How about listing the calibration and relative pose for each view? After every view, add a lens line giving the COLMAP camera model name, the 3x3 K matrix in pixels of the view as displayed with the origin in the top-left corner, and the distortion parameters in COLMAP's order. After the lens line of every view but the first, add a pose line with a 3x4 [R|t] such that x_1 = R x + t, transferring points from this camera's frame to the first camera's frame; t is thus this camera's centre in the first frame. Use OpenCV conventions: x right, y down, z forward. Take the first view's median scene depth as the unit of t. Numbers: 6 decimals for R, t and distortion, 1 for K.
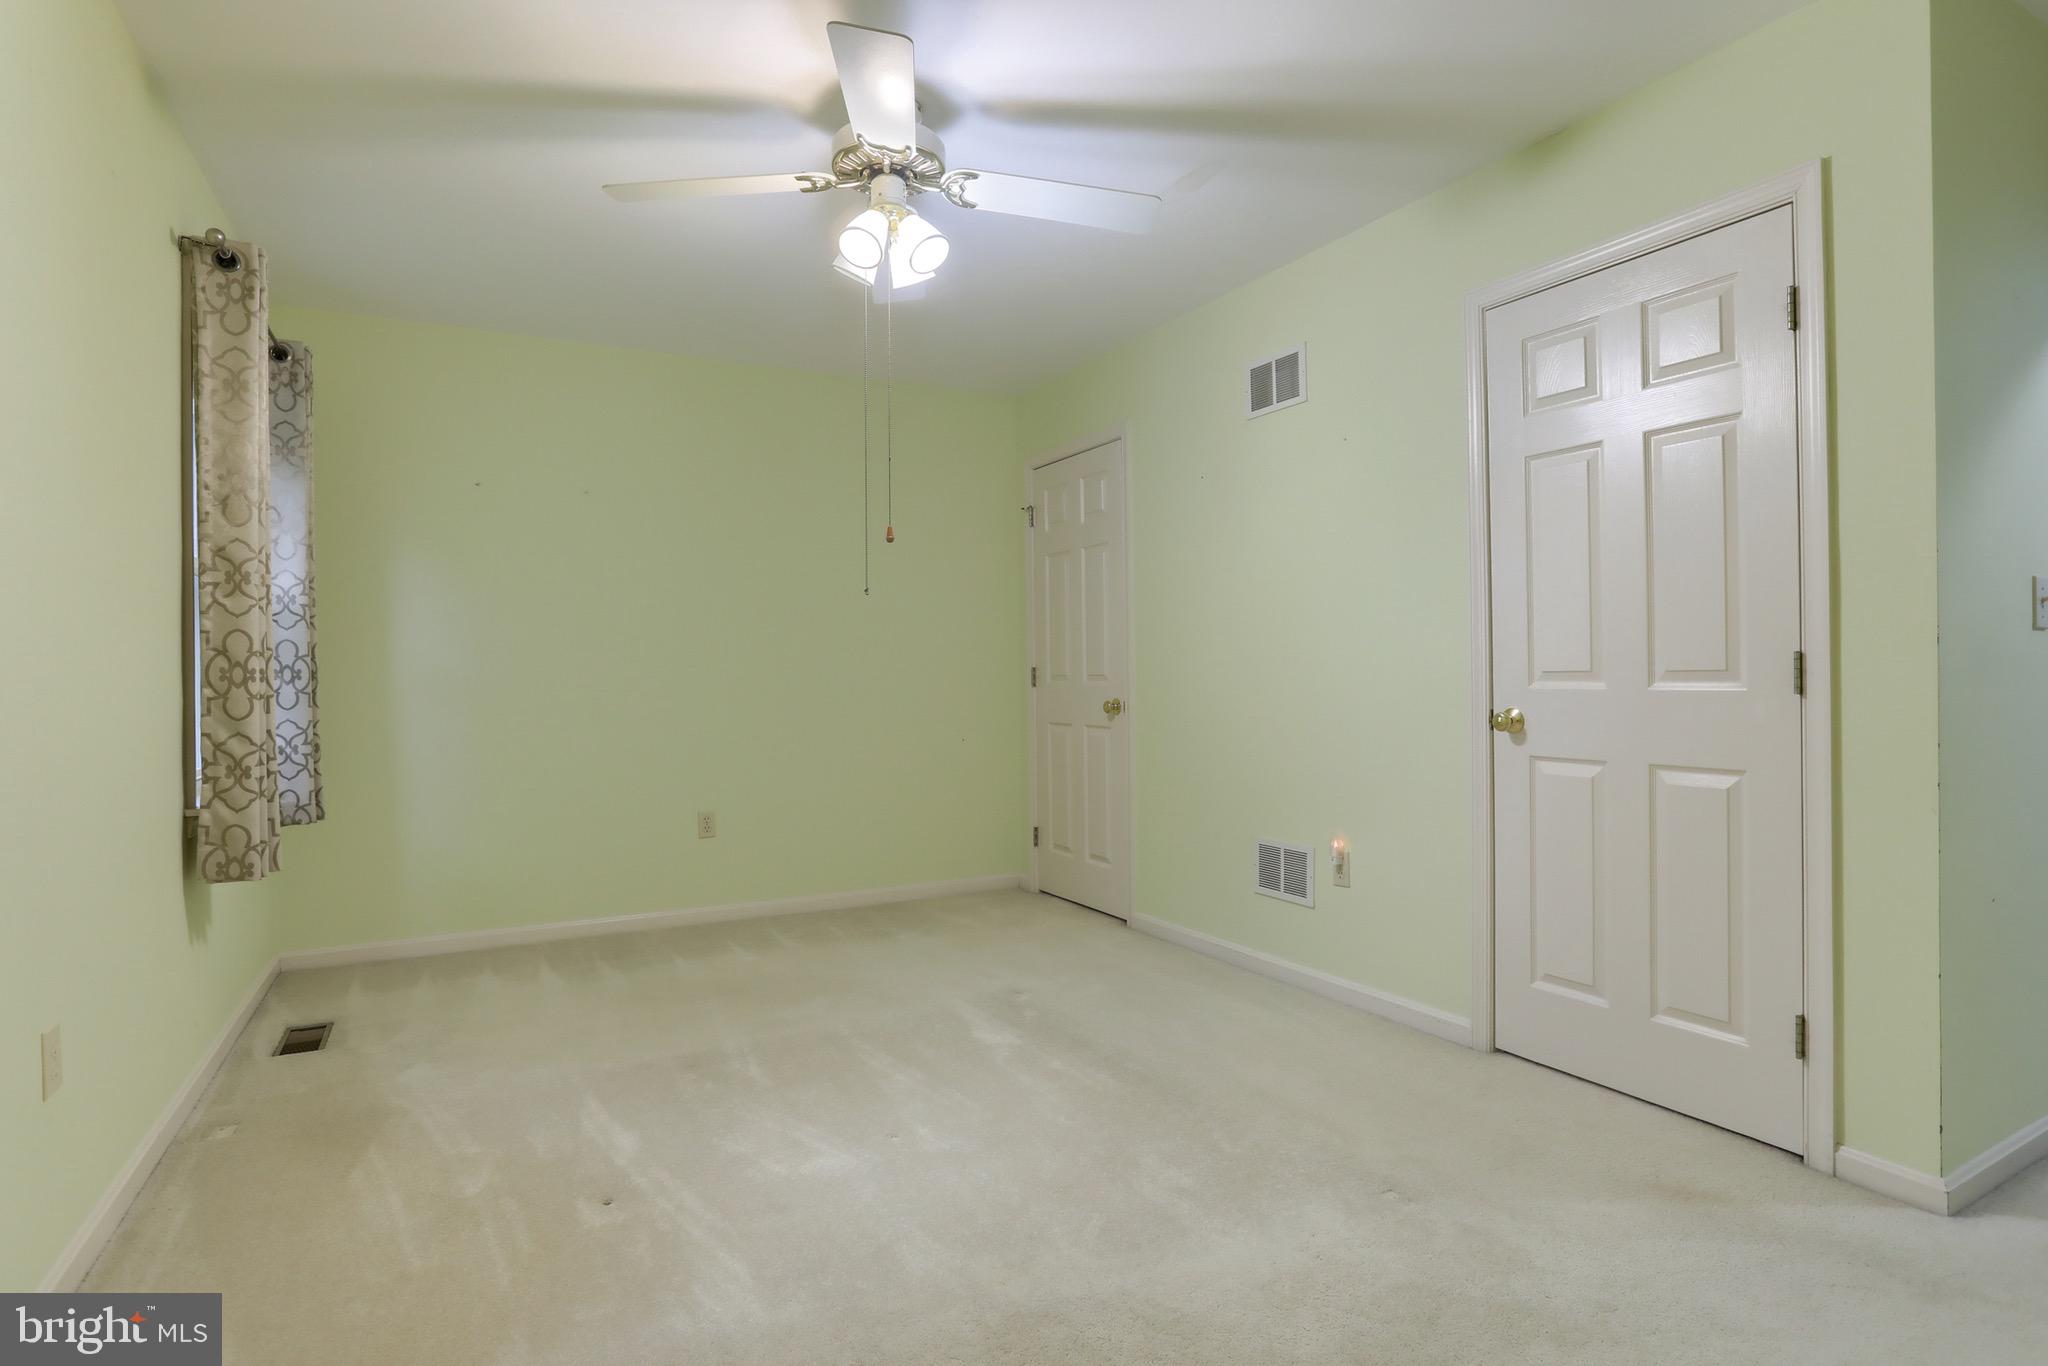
lens RADIAL K [[1070.2, 0, 1016.4], [0, 1070.2, 671.7], [0, 0, 1]] dist [-0.055261, 0.036632]
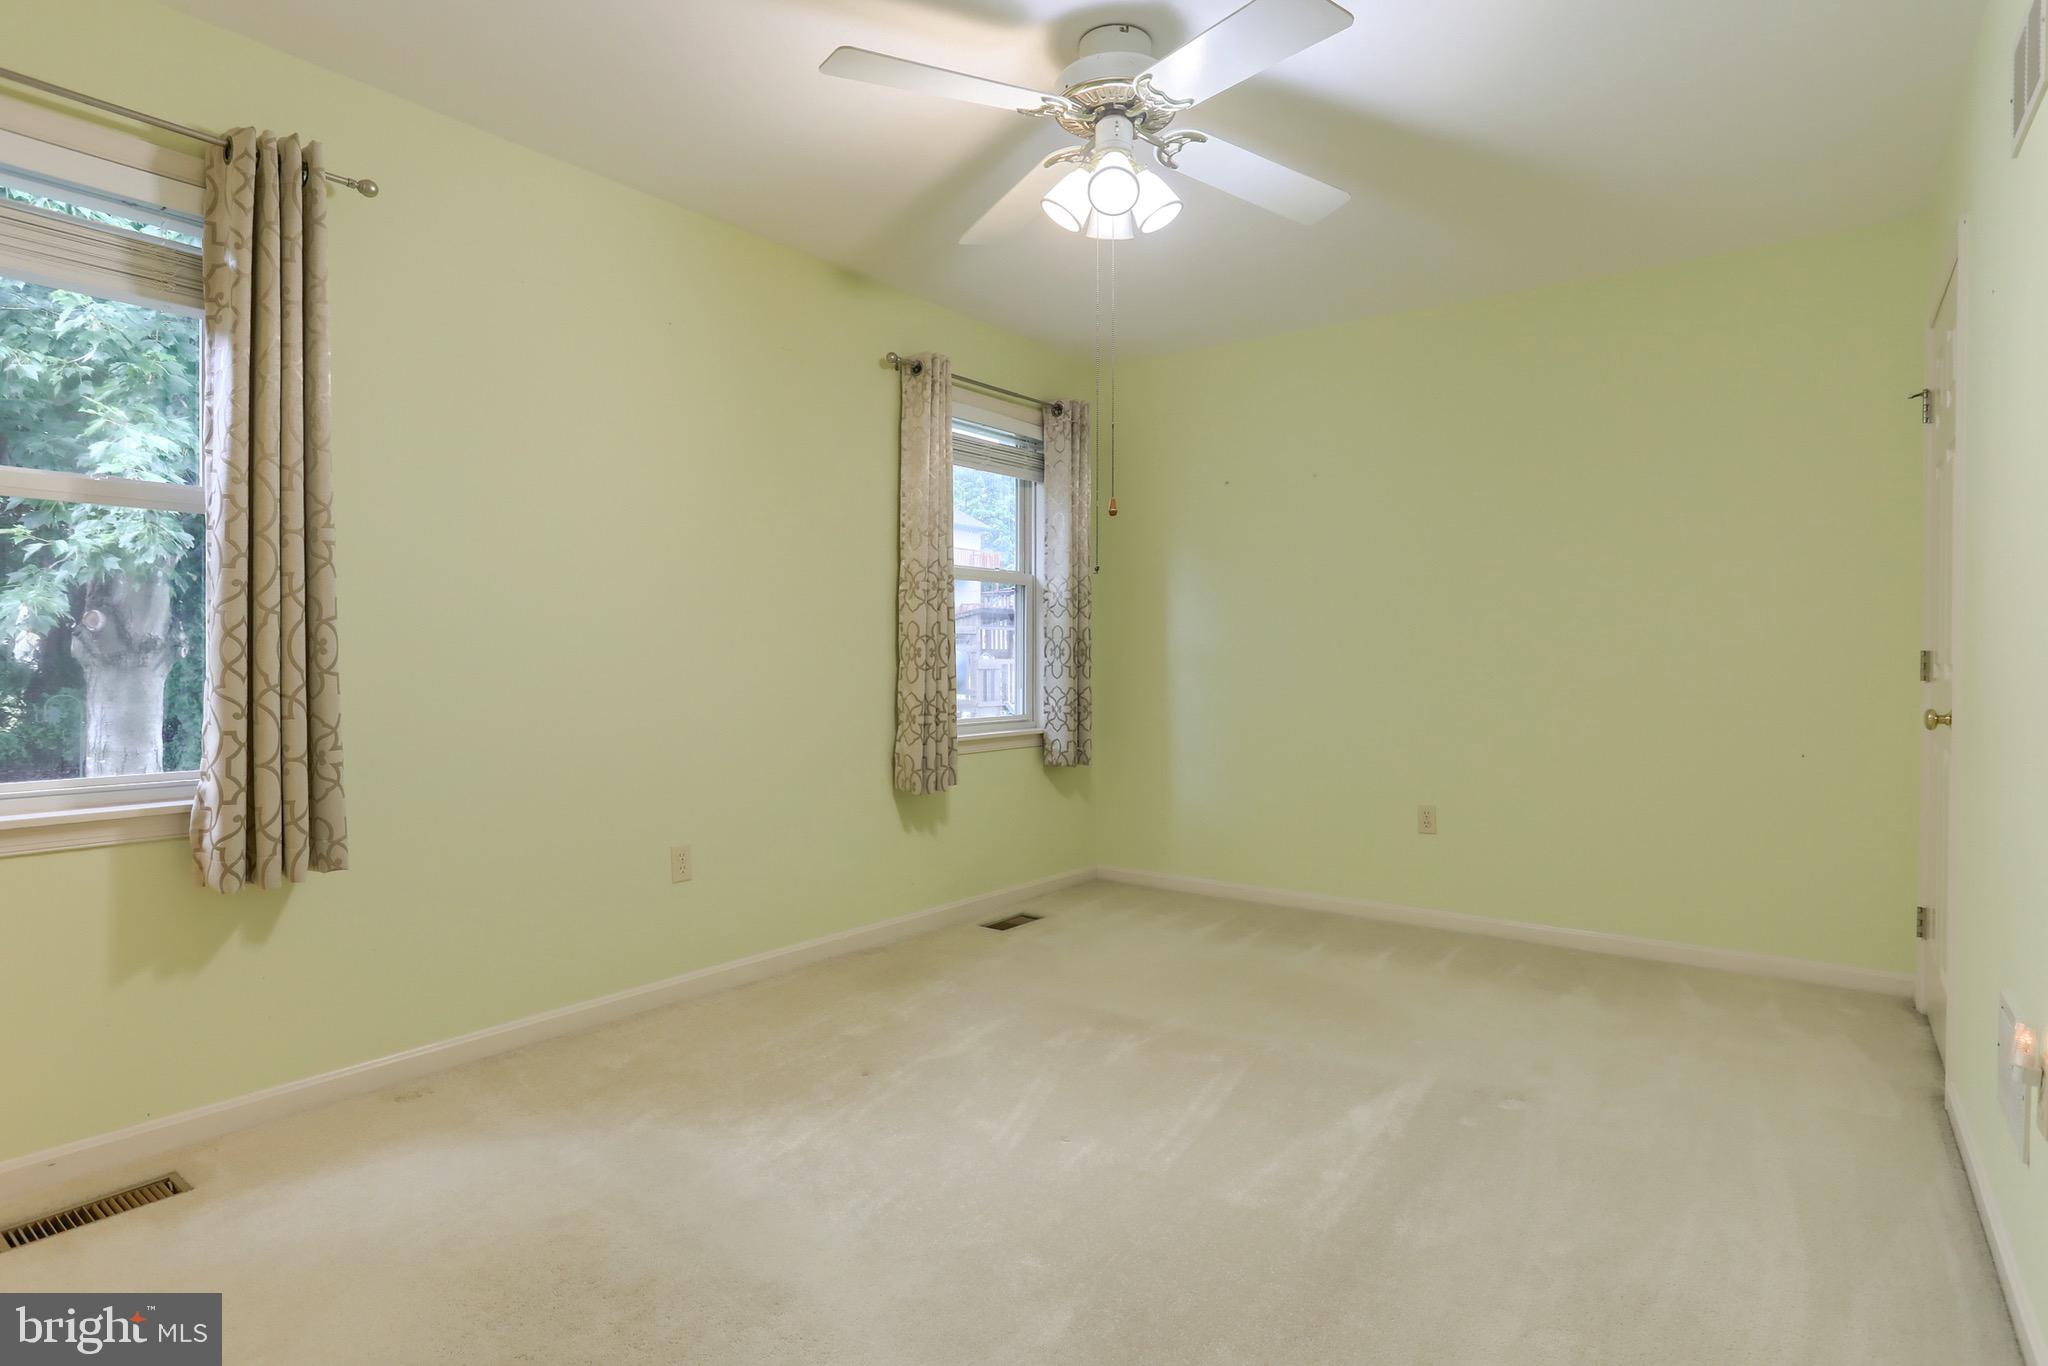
lens RADIAL K [[1070.2, 0, 1016.4], [0, 1070.2, 671.7], [0, 0, 1]] dist [-0.055261, 0.036632]
pose [[0.404579, 0.024771, -0.914167, 0.519323], [-0.001541, 0.999650, 0.026405, -0.008023], [0.914502, -0.009274, 0.404476, 0.408557]]
